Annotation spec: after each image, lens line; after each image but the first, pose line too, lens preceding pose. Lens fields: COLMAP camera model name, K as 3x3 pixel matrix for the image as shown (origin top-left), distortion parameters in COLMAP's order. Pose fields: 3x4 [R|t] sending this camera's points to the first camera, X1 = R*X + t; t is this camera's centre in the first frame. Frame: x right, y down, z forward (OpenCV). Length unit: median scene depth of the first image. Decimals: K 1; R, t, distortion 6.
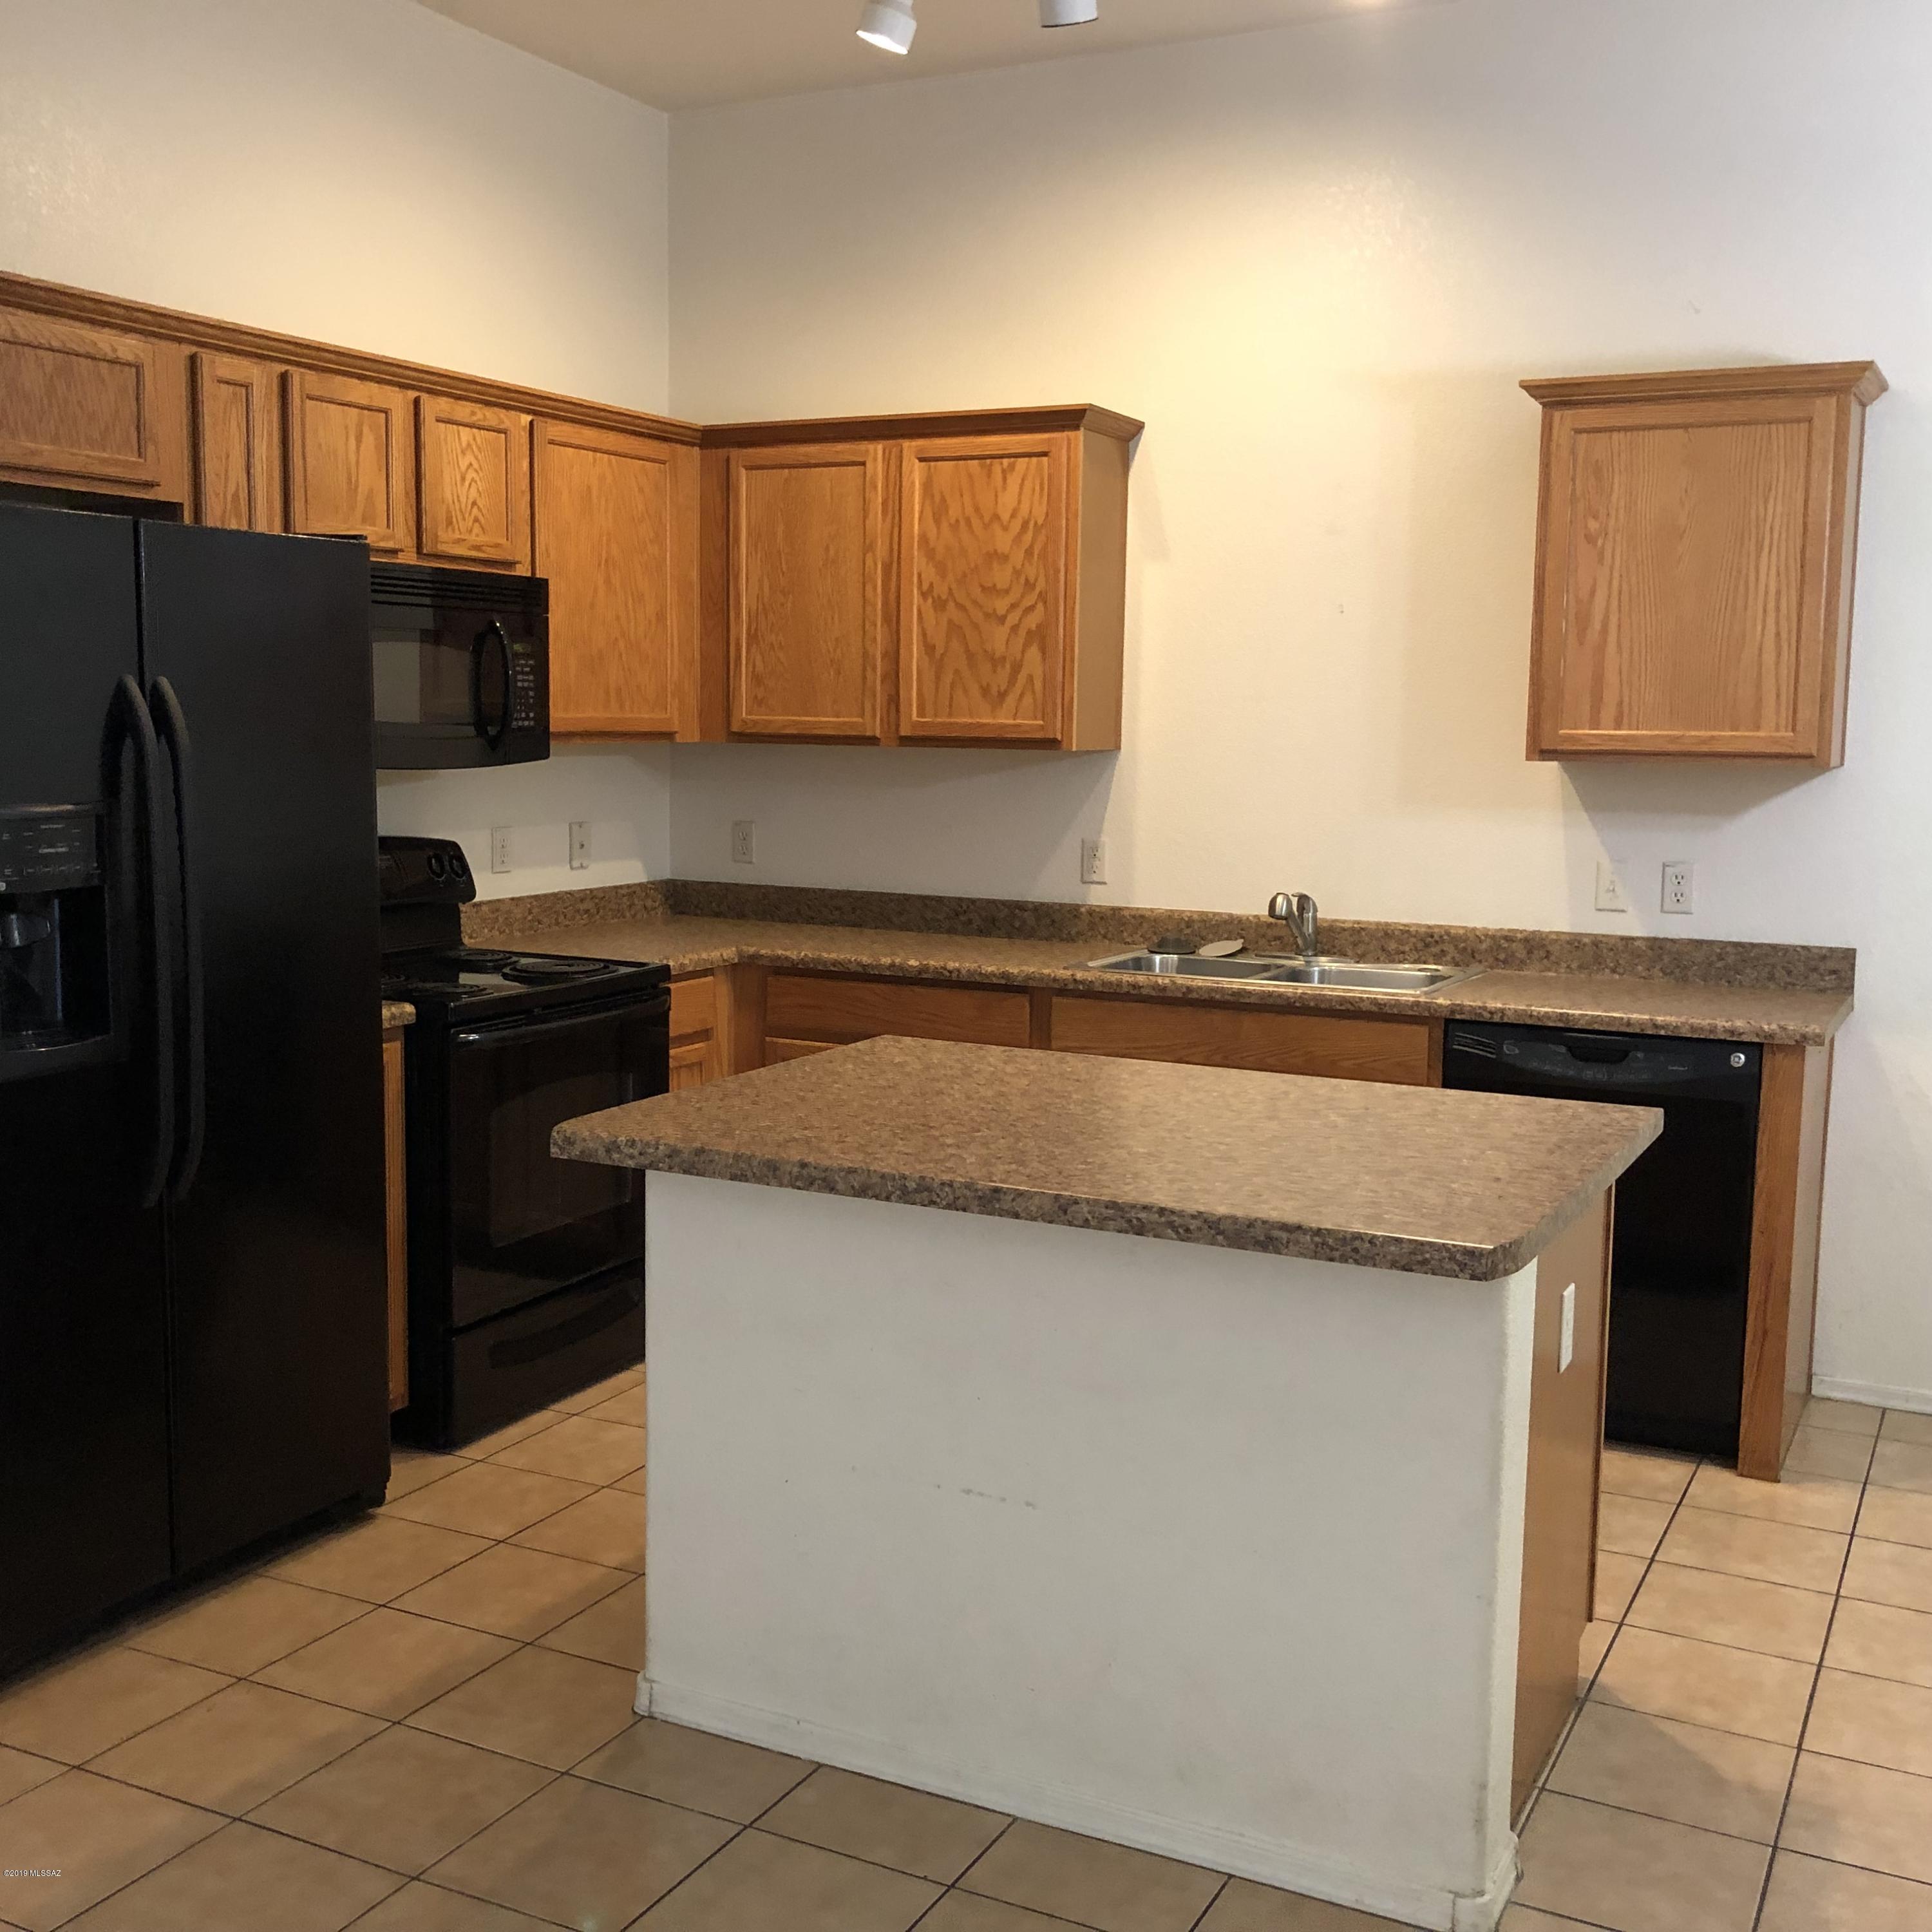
lens RADIAL K [[2121.6, 0, 966.0], [0, 2121.6, 966.0], [0, 0, 1]] dist [0.213225, -0.718082]
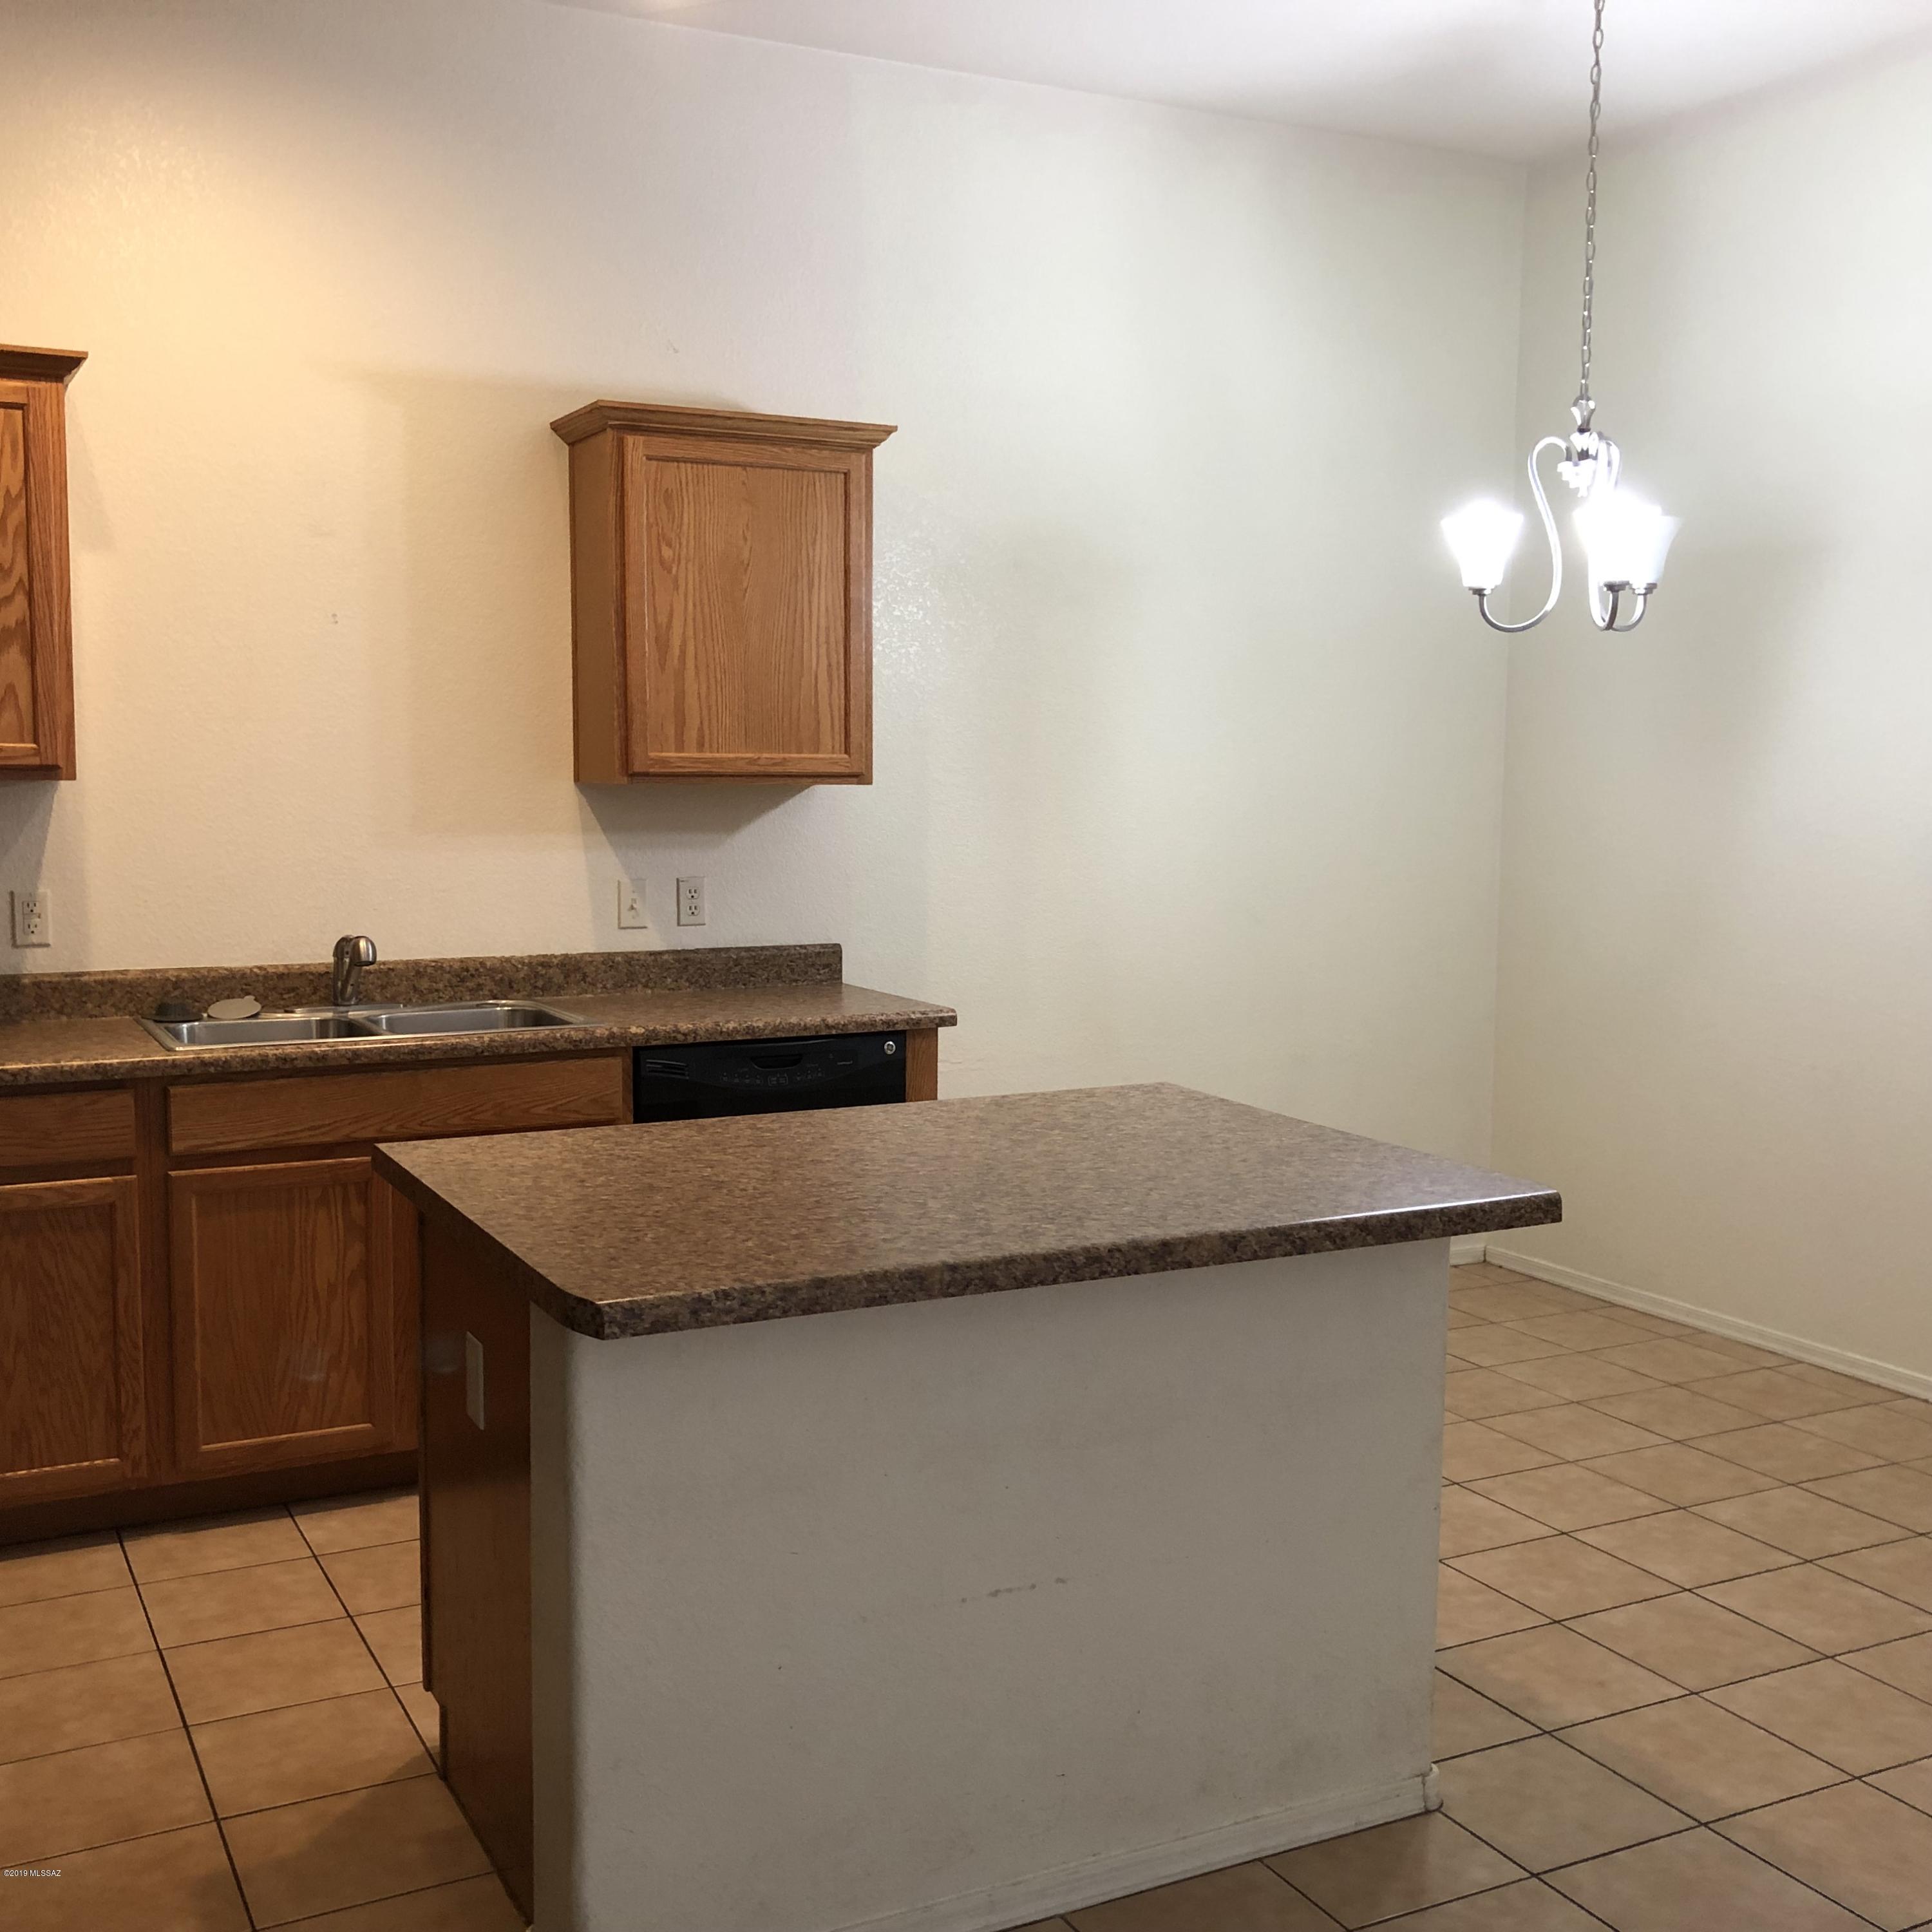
lens RADIAL K [[2121.6, 0, 966.0], [0, 2121.6, 966.0], [0, 0, 1]] dist [0.213225, -0.718082]
pose [[0.577026, -0.092597, 0.811460, -0.463283], [0.096829, 0.994301, 0.044606, -0.040059], [-0.810965, 0.052834, 0.582704, 0.295828]]
